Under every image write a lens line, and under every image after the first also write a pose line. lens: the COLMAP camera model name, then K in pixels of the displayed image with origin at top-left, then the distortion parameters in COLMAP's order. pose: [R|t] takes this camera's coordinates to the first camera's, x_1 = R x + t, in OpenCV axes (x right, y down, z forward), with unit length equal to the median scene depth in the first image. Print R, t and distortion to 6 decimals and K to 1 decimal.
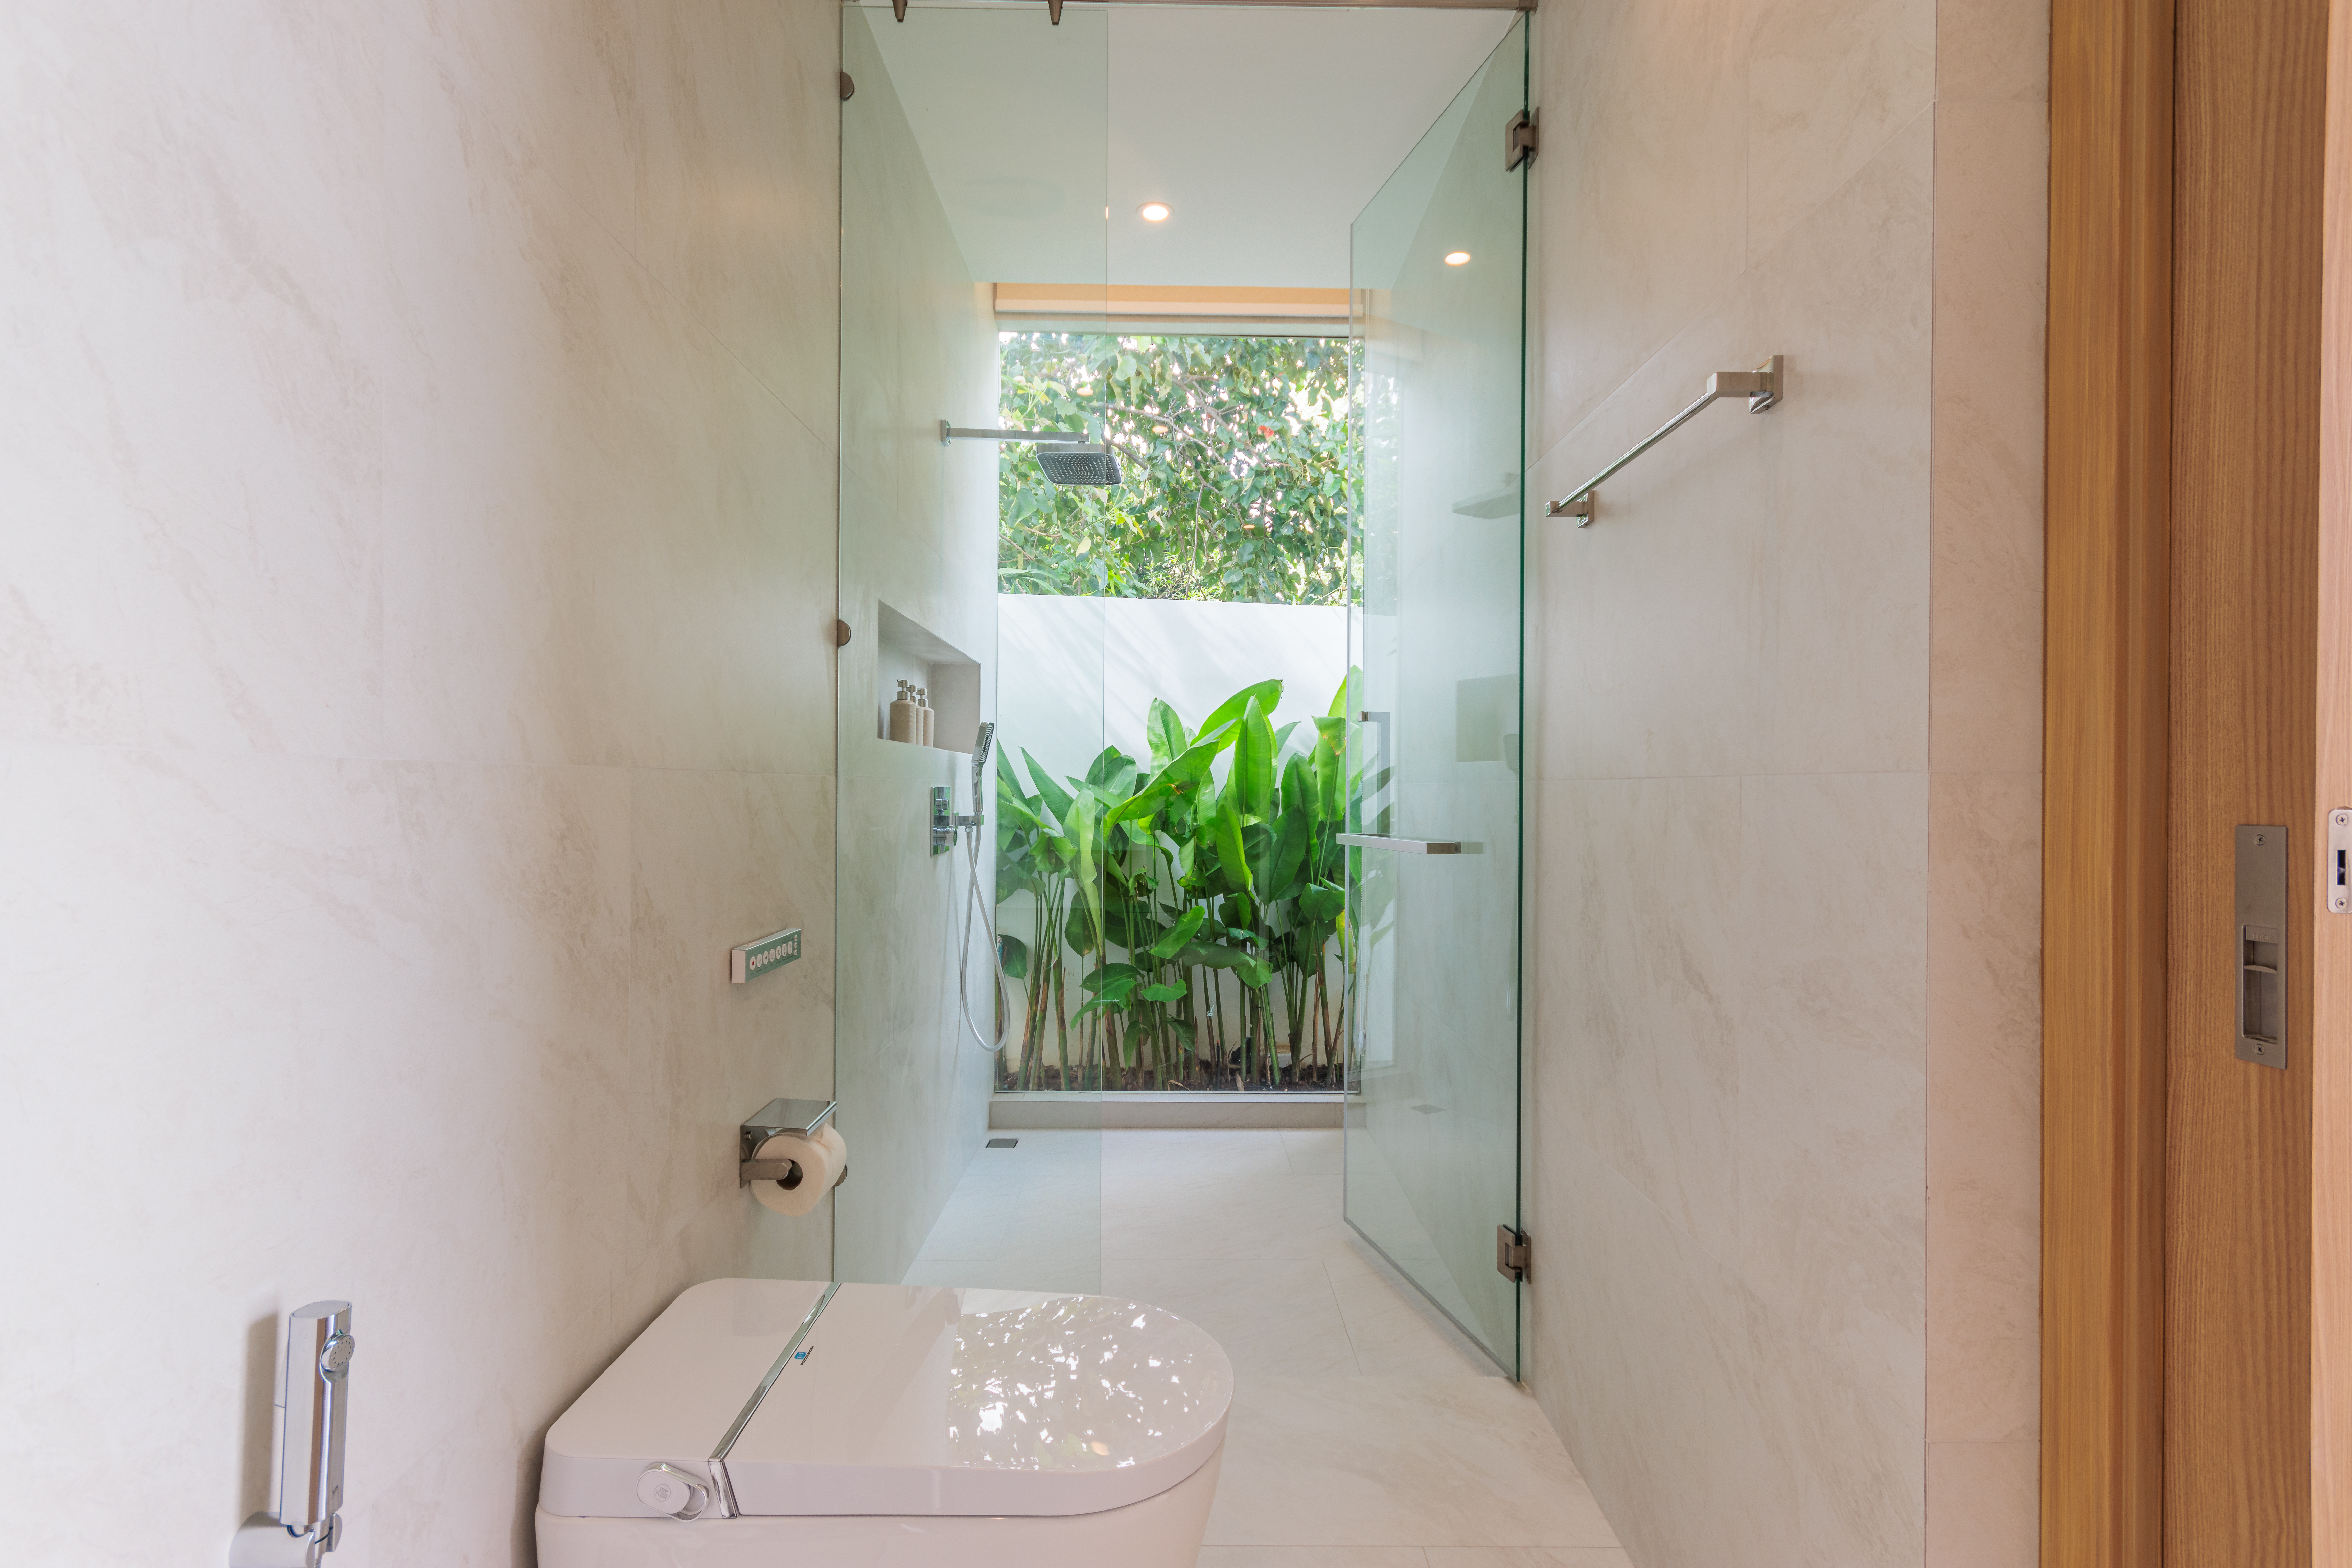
lens RADIAL K [[1079.1, 0, 1156.8], [0, 1079.1, 790.6], [0, 0, 1]] dist [0.001480, -0.000769]
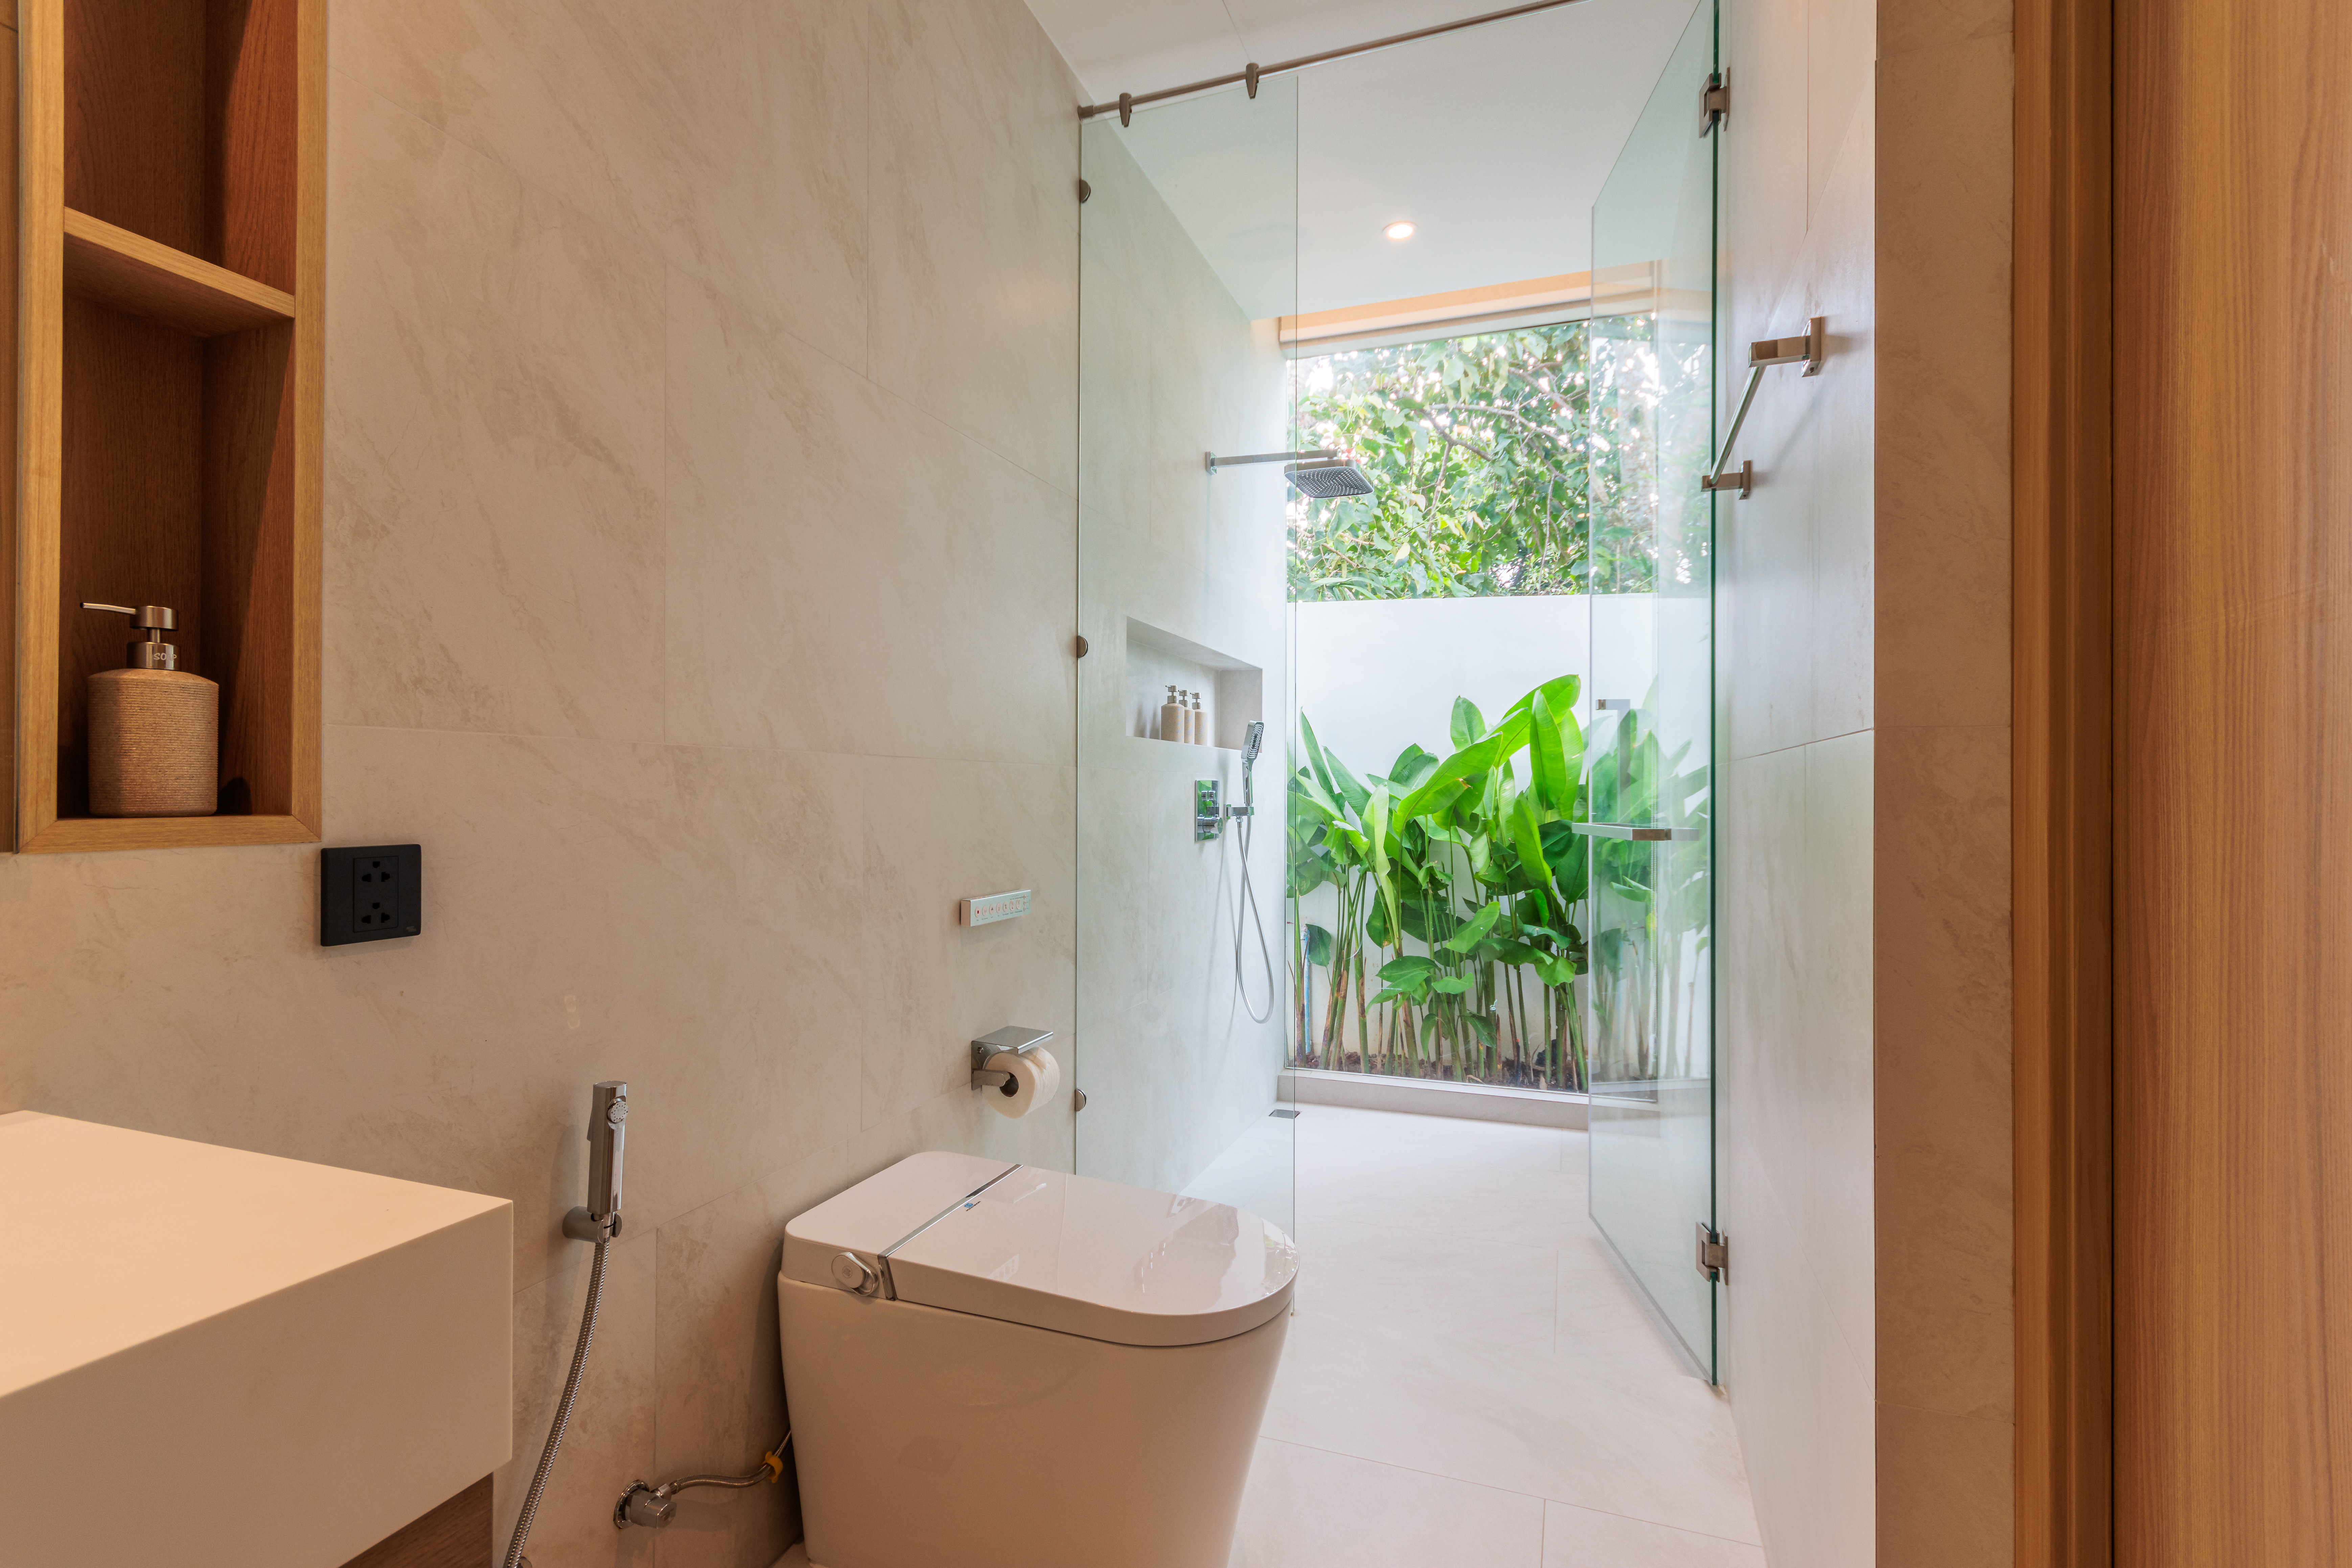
lens RADIAL K [[1079.1, 0, 1169.7], [0, 1079.1, 791.4], [0, 0, 1]] dist [0.001480, -0.000769]
pose [[0.934119, -0.003952, -0.356939, 0.161703], [0.001426, 0.999972, -0.007339, 0.016260], [0.356958, 0.006347, 0.934099, -0.056973]]
